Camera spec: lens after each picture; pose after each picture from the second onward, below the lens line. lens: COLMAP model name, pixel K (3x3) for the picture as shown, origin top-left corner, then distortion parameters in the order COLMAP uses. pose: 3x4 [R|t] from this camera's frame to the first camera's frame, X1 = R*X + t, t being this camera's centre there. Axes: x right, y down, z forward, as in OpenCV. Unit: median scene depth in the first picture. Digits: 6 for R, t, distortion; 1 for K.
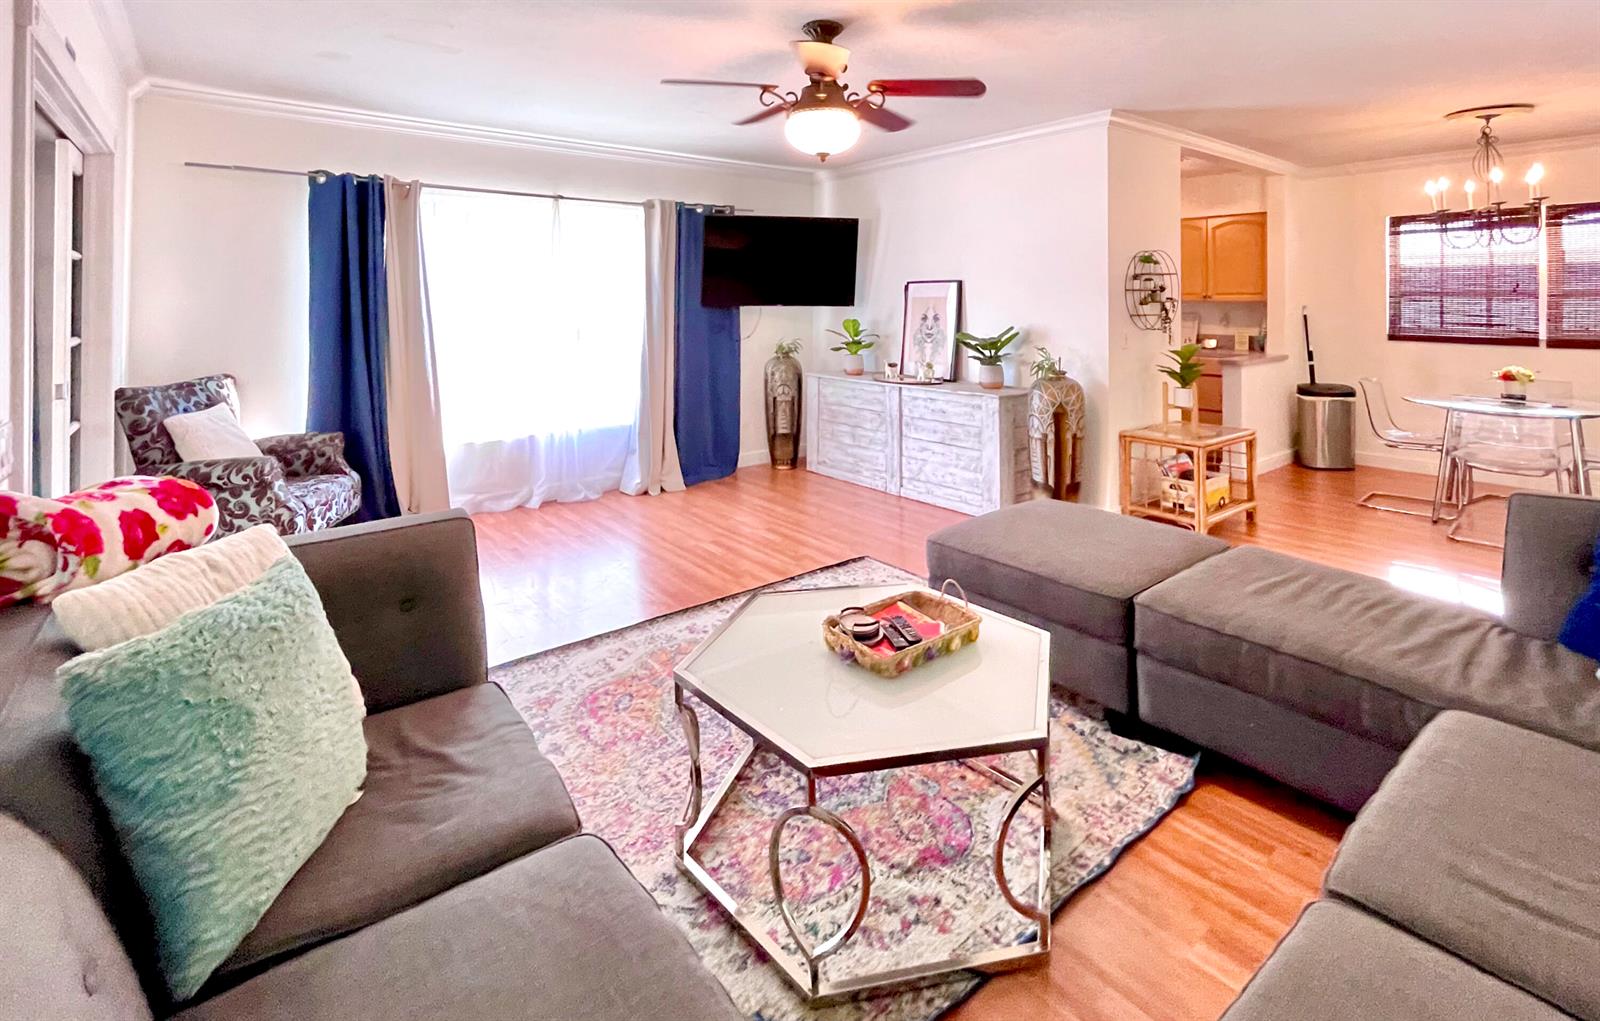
lens RADIAL K [[749.1, 0, 837.9], [0, 749.1, 279.8], [0, 0, 1]] dist [-0.001241, -0.000075]
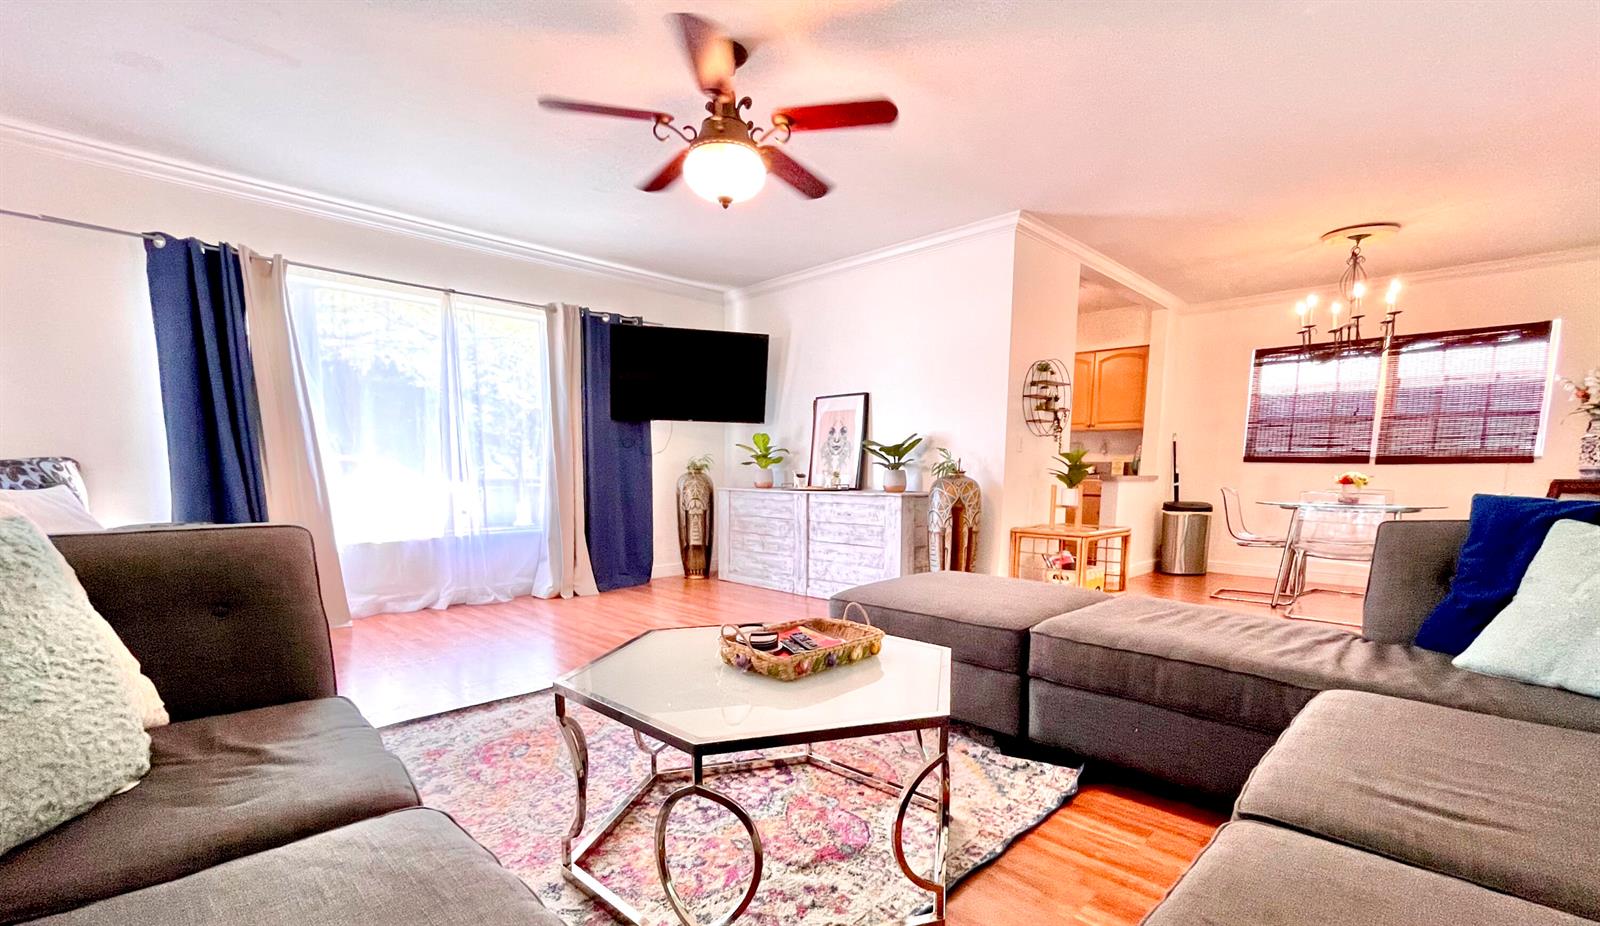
lens RADIAL K [[678.3, 0, 830.9], [0, 678.3, 549.8], [0, 0, 1]] dist [-0.001463, -0.000142]
pose [[0.993711, -0.001054, 0.111969, 0.010342], [-0.015046, 0.989630, 0.142847, 0.092224], [-0.110959, -0.143633, 0.983391, 0.064999]]
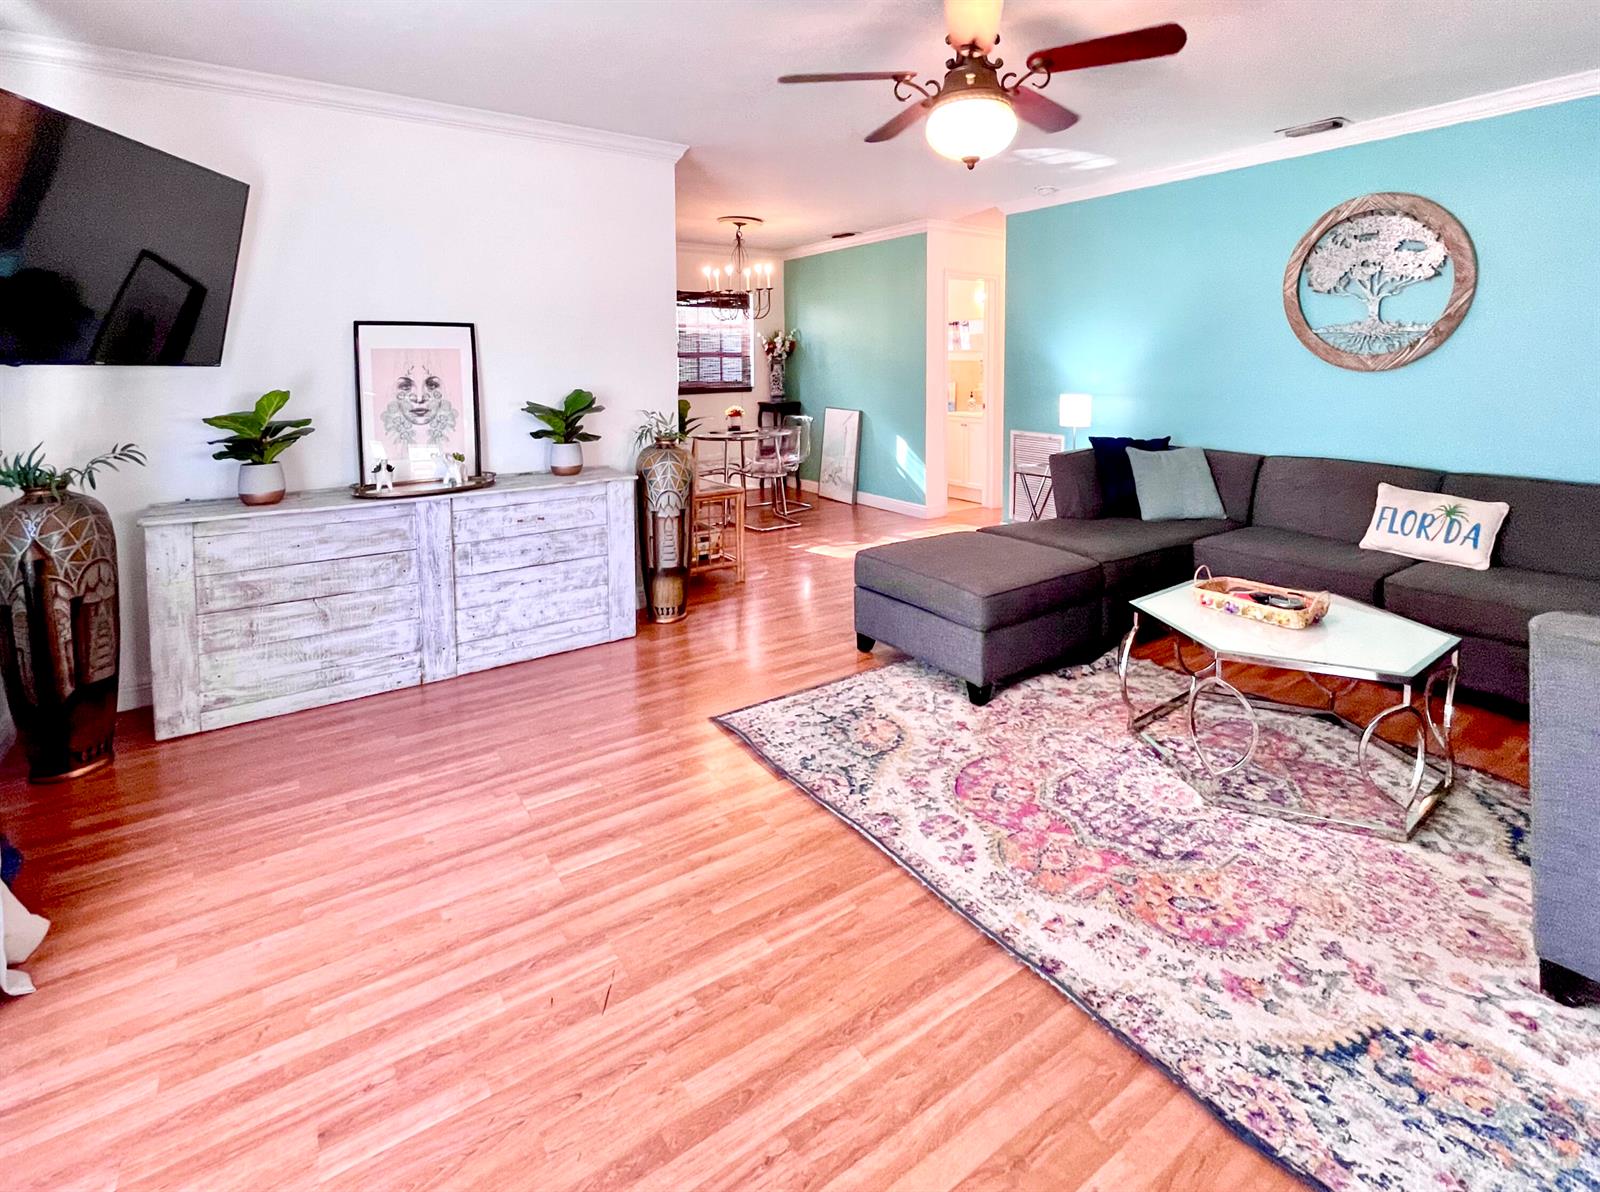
lens RADIAL K [[868.4, 0, 756.5], [0, 868.4, 410.1], [0, 0, 1]] dist [-0.003509, 0.000355]
pose [[0.058079, -0.048437, 0.997136, -0.638376], [-0.019602, 0.998574, 0.049648, 0.036080], [-0.998119, -0.022430, 0.057047, 0.774734]]
